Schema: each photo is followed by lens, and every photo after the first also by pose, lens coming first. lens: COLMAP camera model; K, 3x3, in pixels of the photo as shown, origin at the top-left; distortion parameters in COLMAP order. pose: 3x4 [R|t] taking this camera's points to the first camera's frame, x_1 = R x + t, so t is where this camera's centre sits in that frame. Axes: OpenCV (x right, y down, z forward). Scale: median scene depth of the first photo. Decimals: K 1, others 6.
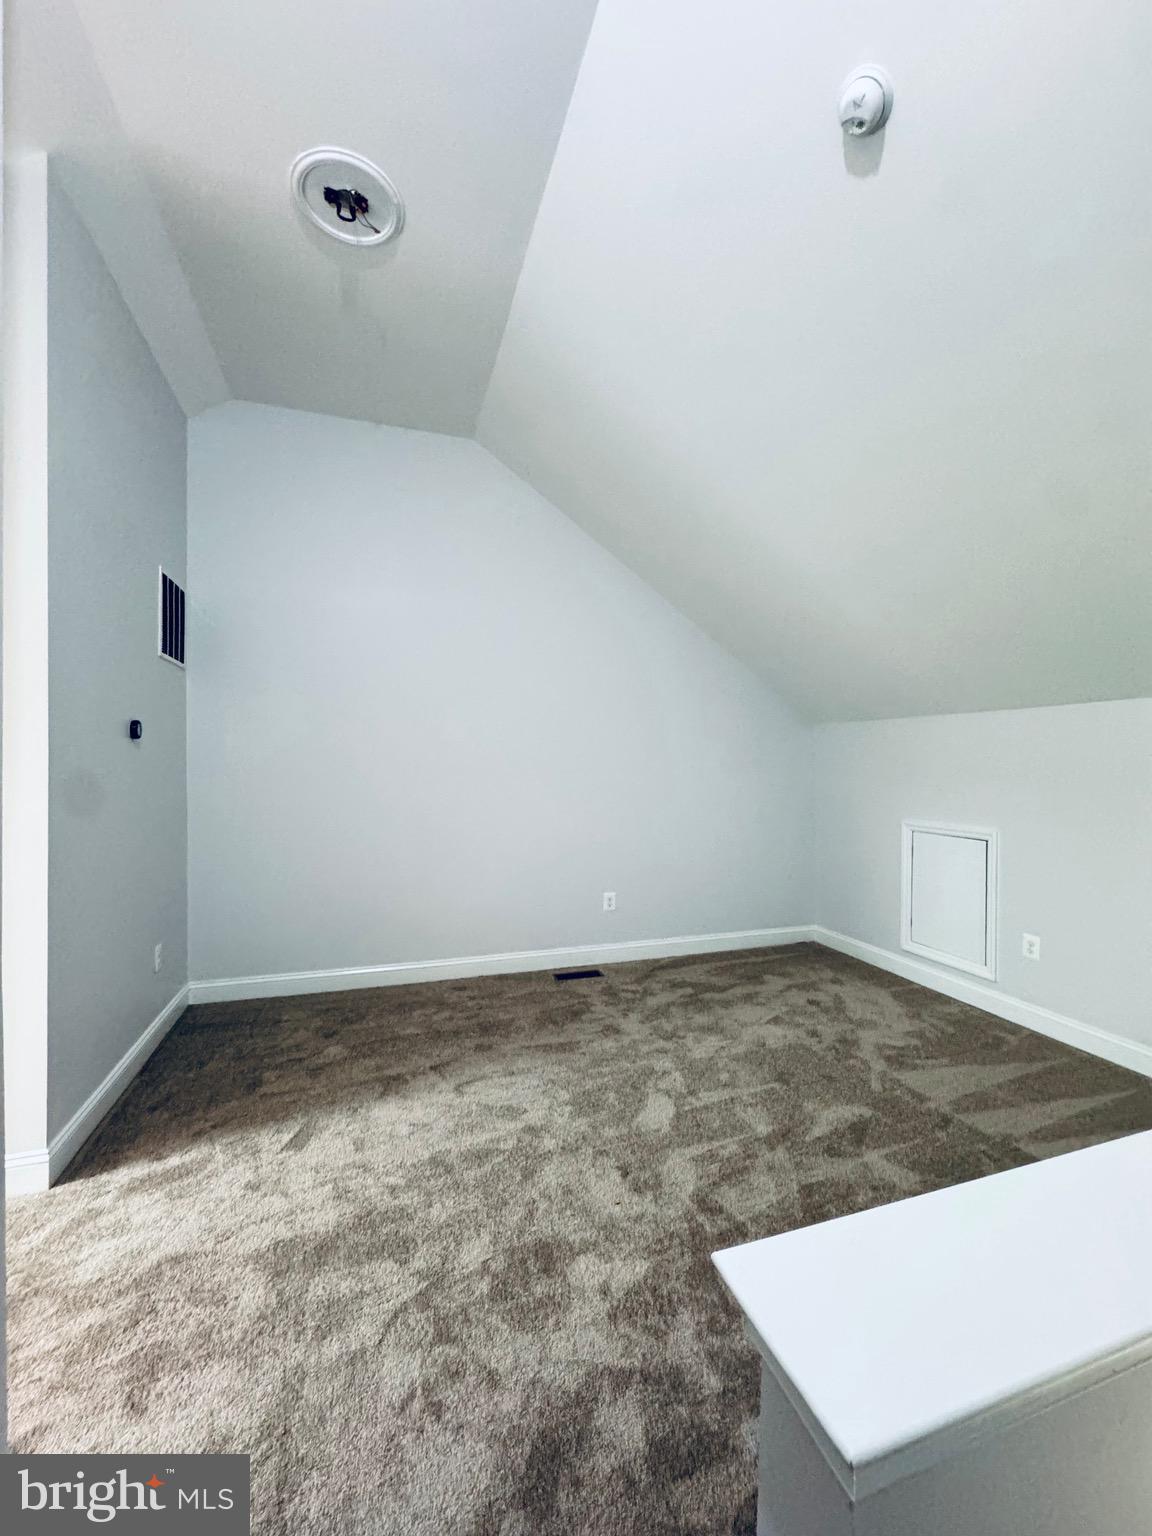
lens RADIAL K [[611.9, 0, 576.0], [0, 611.9, 768.0], [0, 0, 1]] dist [-0.001187, -0.000104]
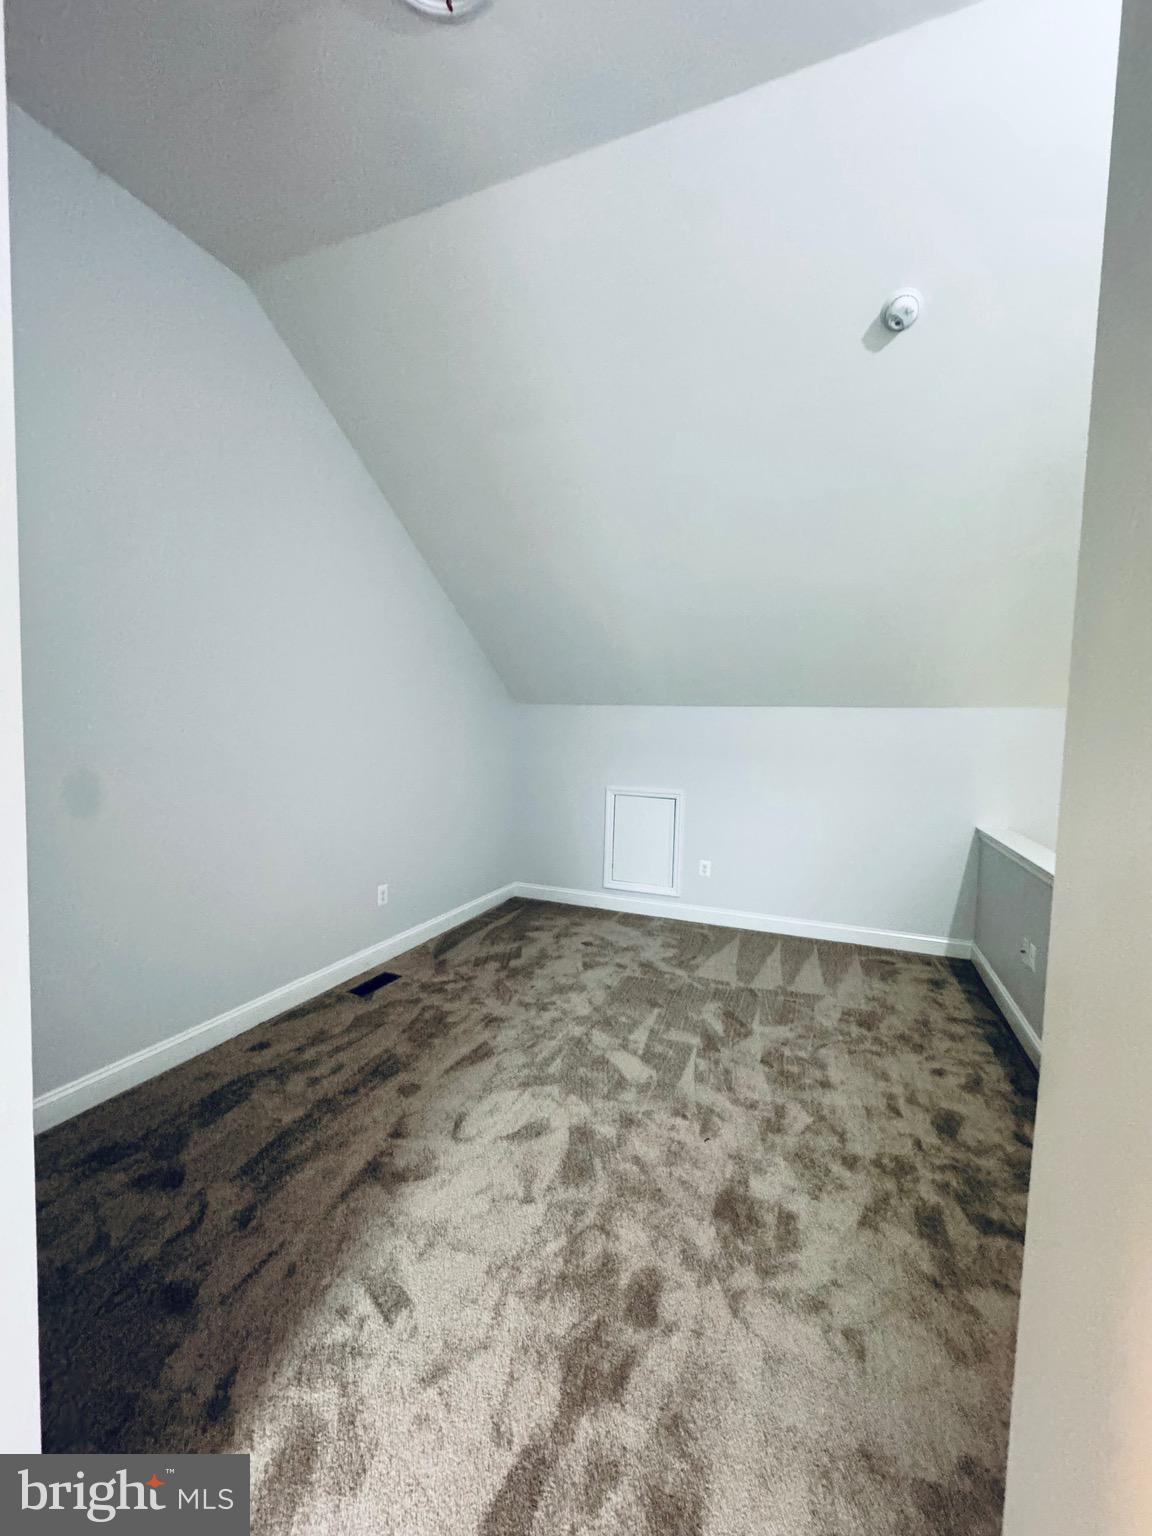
lens RADIAL K [[611.9, 0, 576.0], [0, 611.9, 768.0], [0, 0, 1]] dist [-0.001187, -0.000104]
pose [[0.653212, -0.033397, 0.756438, -0.570150], [-0.015857, 0.998204, 0.057763, -0.031437], [-0.757009, -0.049726, 0.651509, 0.280093]]
